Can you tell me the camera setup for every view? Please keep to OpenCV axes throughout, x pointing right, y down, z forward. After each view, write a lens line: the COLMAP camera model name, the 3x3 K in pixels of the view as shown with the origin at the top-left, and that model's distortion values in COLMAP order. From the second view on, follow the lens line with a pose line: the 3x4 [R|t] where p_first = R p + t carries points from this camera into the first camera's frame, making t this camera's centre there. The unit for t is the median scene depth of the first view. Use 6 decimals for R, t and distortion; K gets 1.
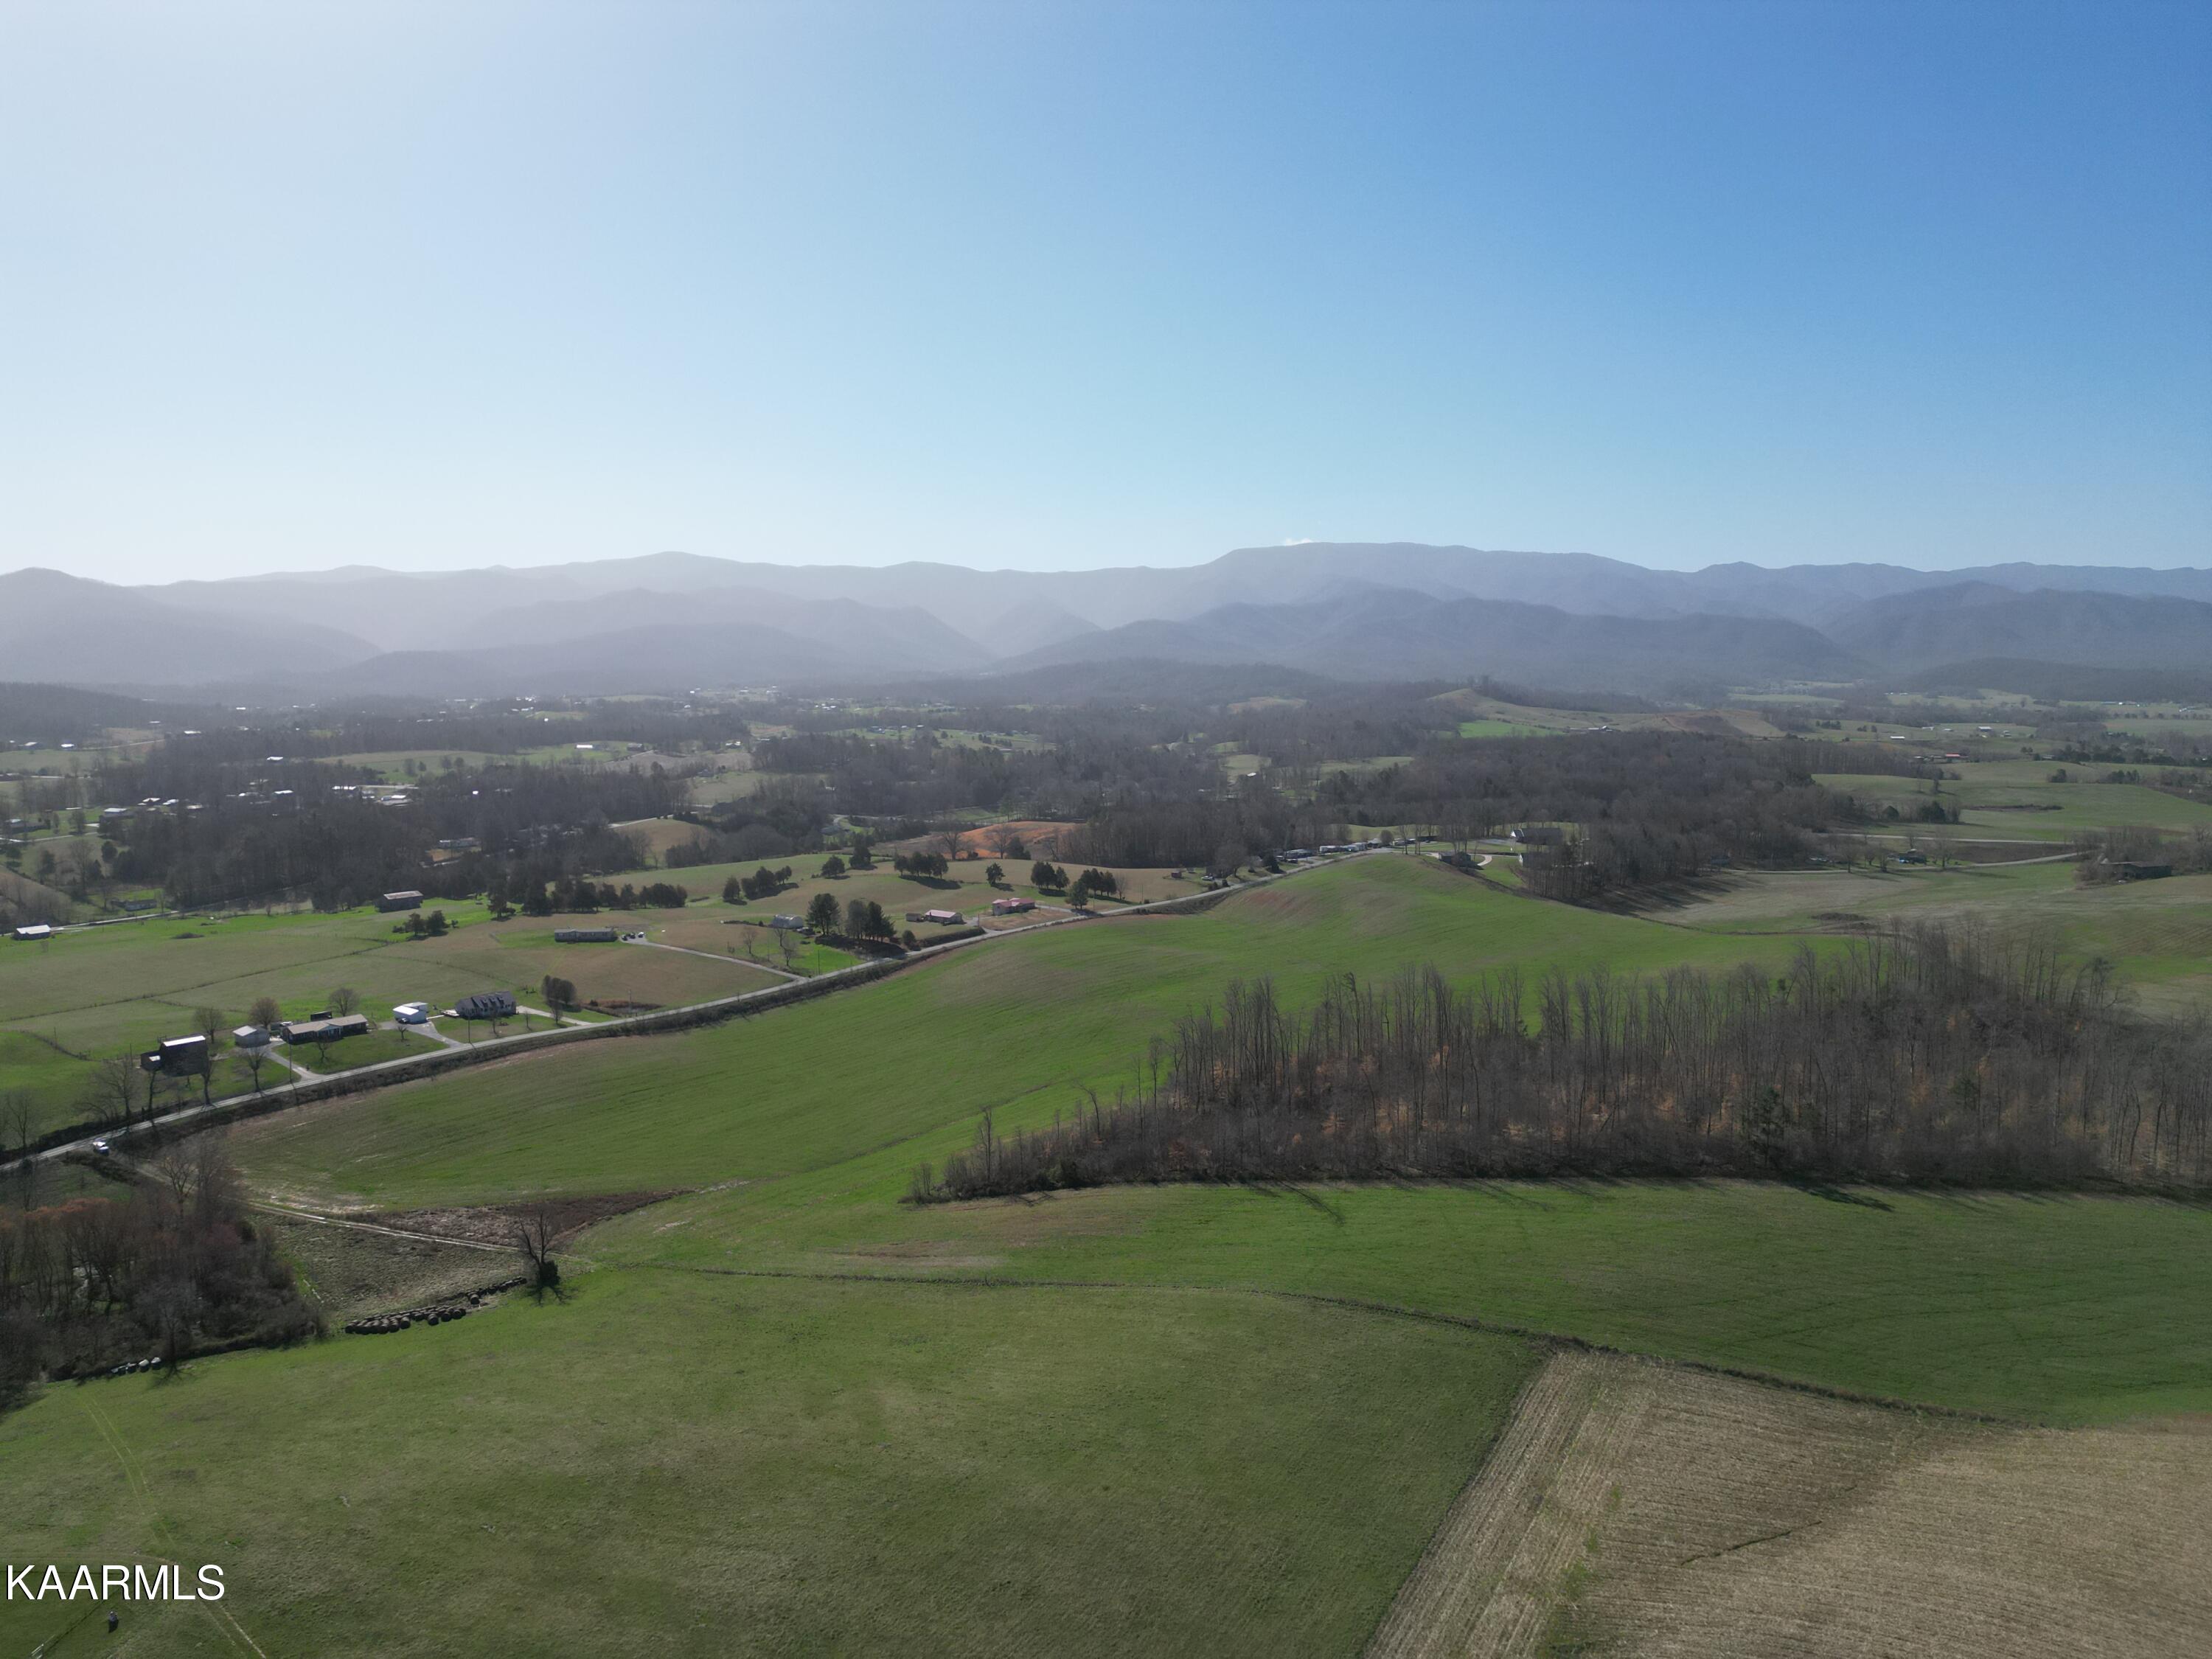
lens RADIAL K [[1547.3, 0, 1098.0], [0, 1547.3, 816.7], [0, 0, 1]] dist [0.085178, -0.089376]
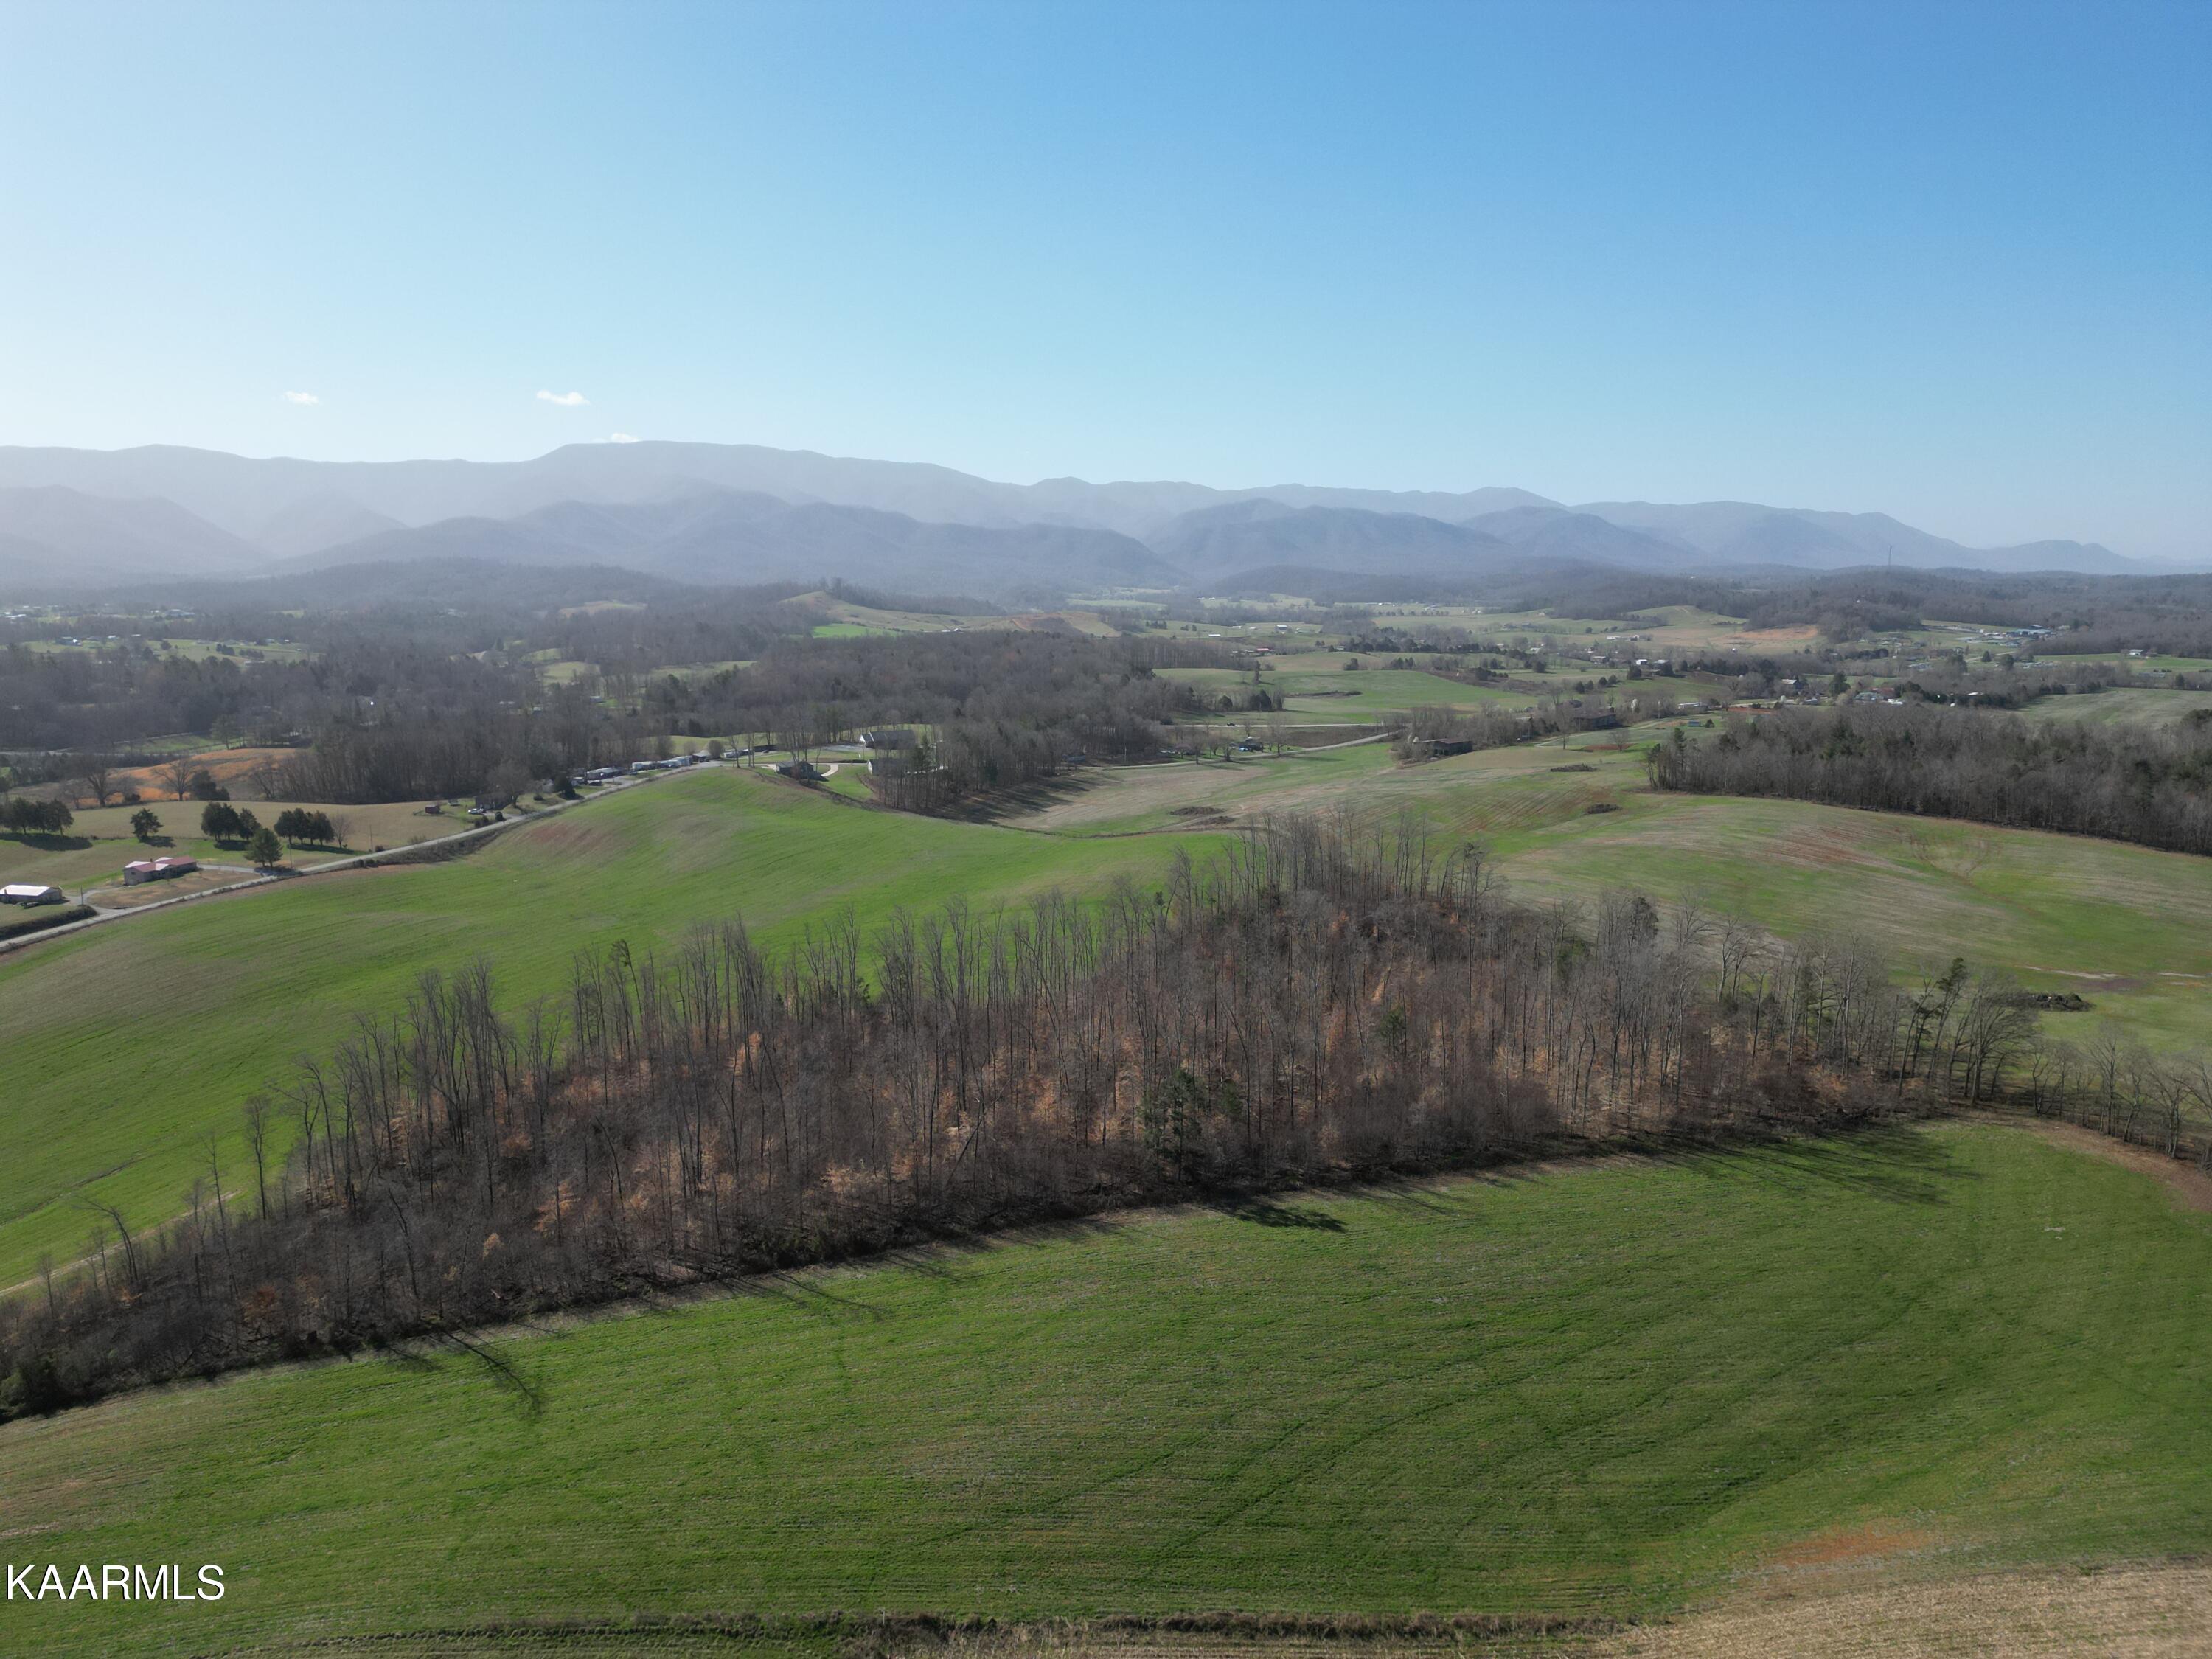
lens RADIAL K [[1543.9, 0, 1098.8], [0, 1543.9, 820.7], [0, 0, 1]] dist [0.095411, -0.103417]
pose [[0.919569, -0.063691, 0.387731, 0.053807], [0.040679, 0.996904, 0.067280, 0.004417], [-0.390816, -0.046096, 0.919314, 0.156627]]
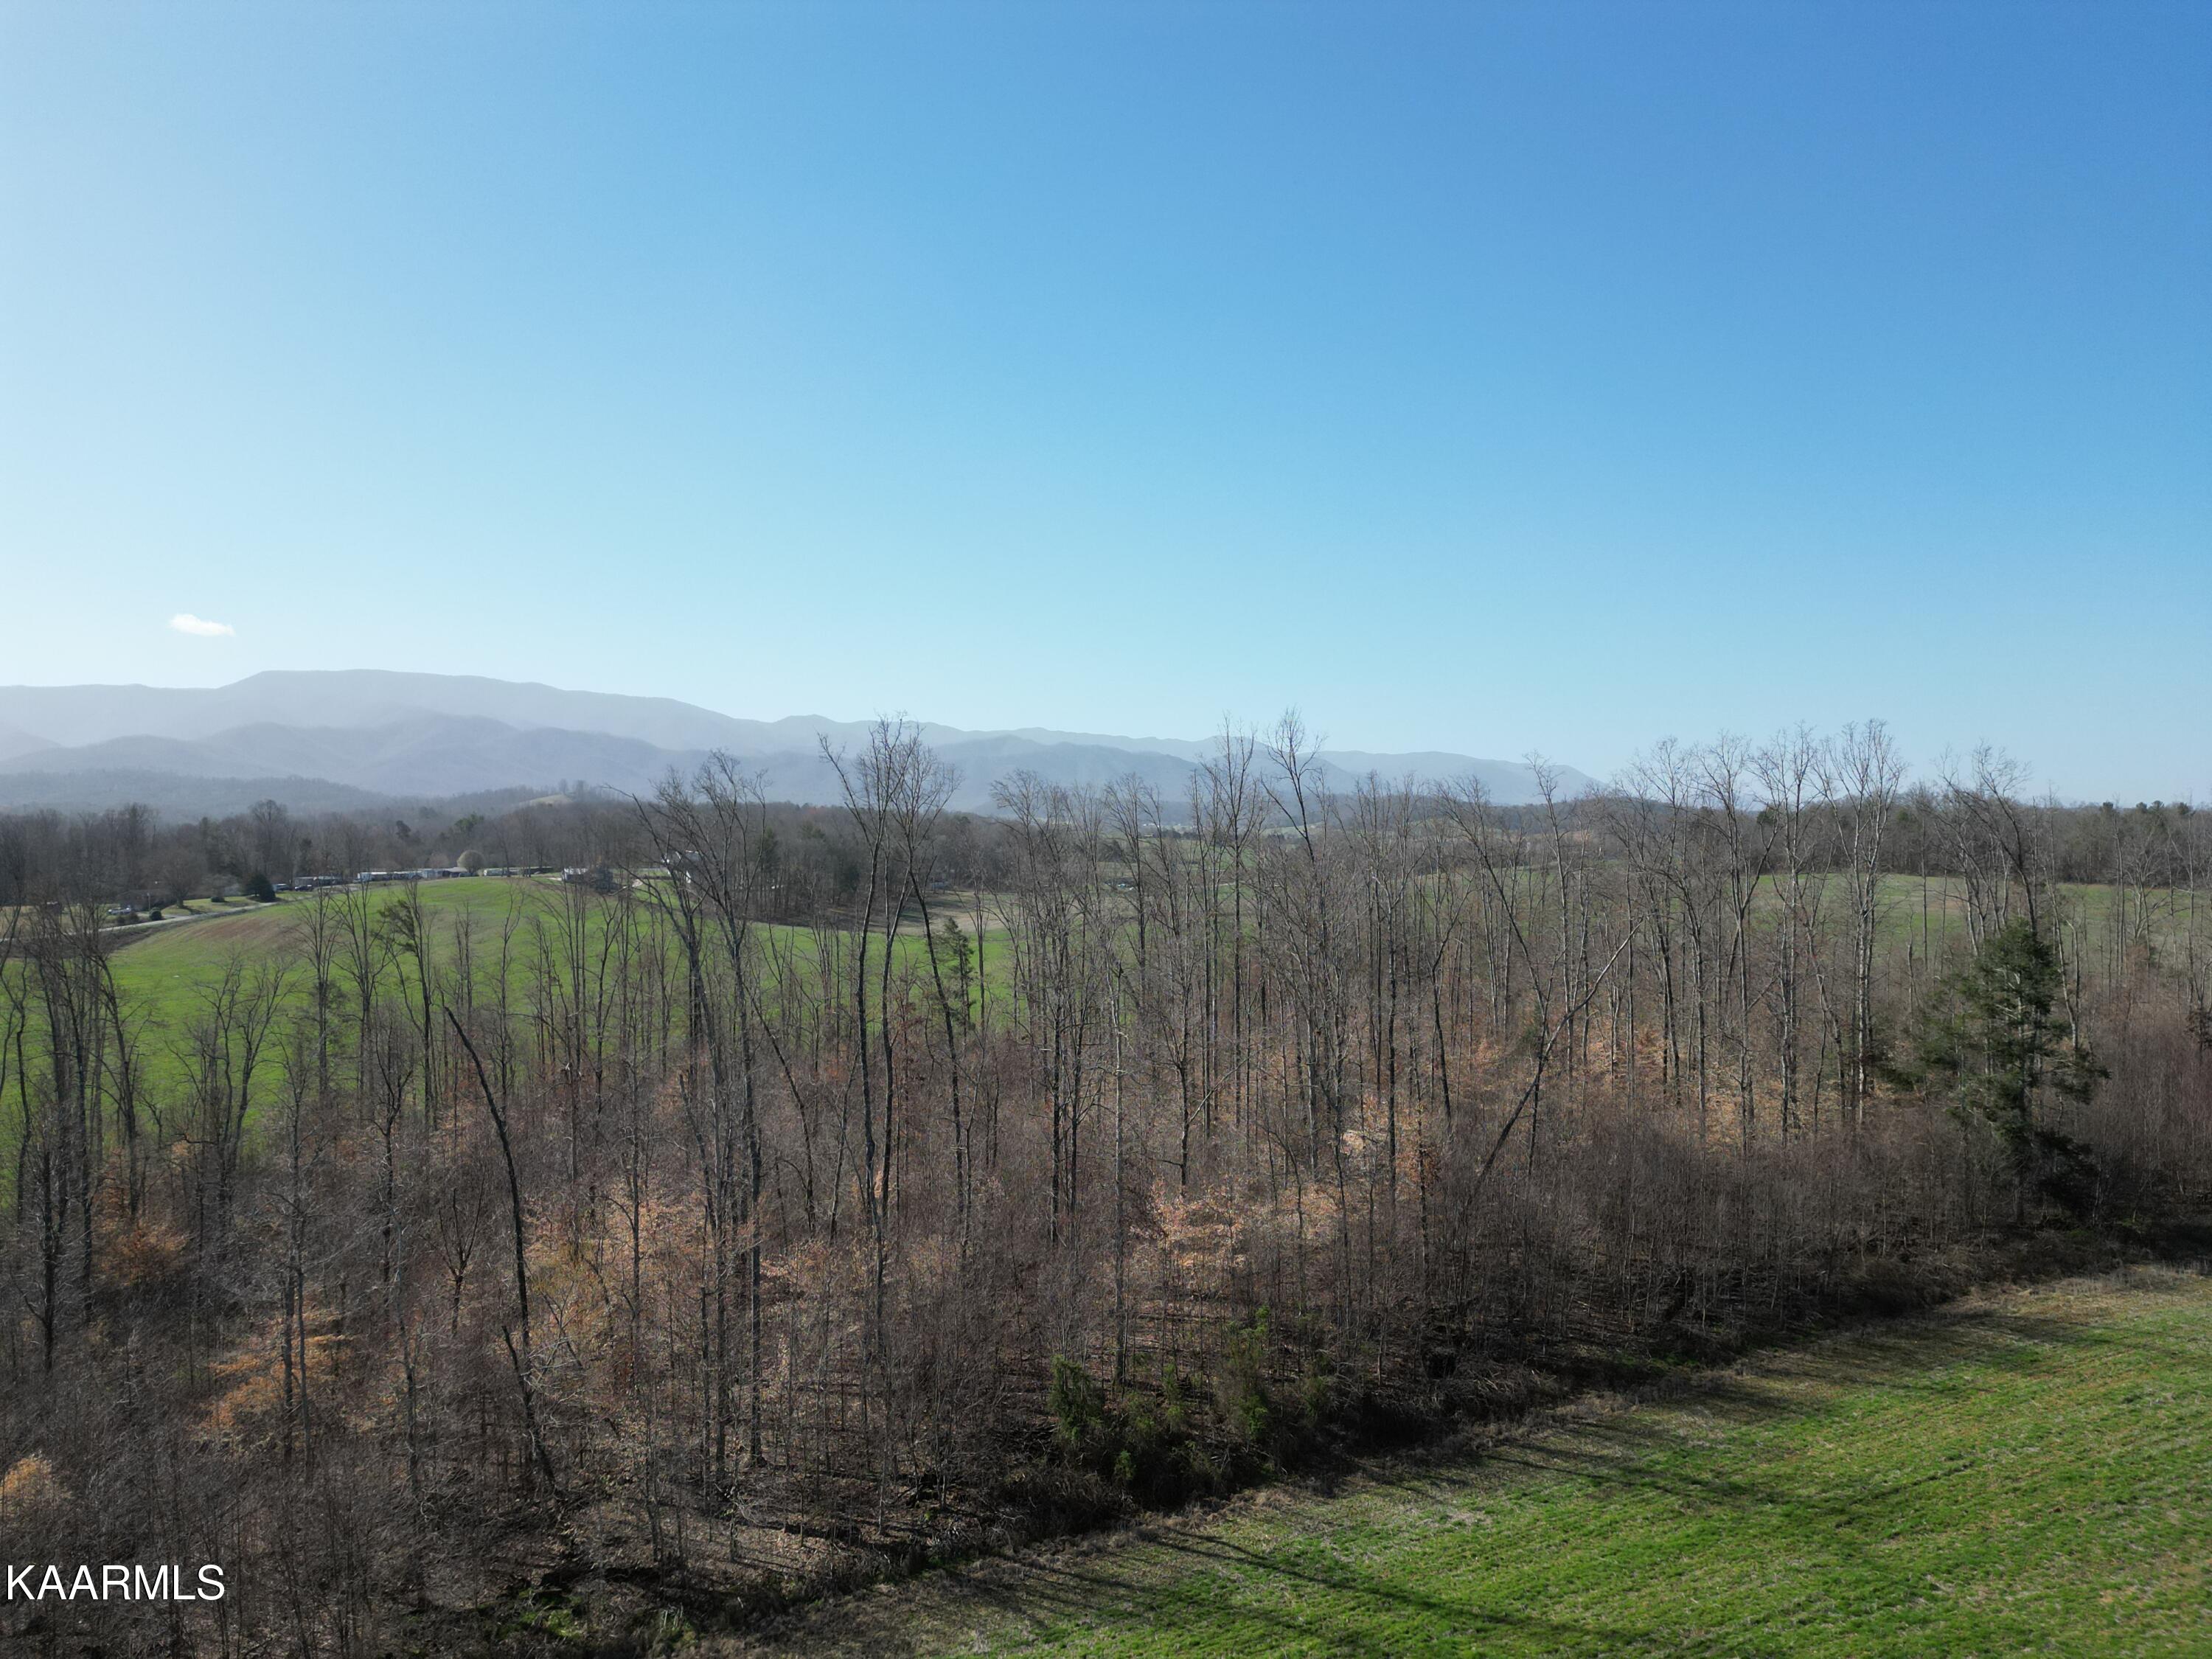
lens RADIAL K [[1549.9, 0, 1106.0], [0, 1549.9, 829.5], [0, 0, 1]] dist [0.061842, -0.057927]
pose [[0.838601, -0.001369, 0.544744, 0.060419], [0.051528, 0.995712, -0.076822, 0.071037], [-0.542303, 0.092492, 0.835076, 0.359038]]
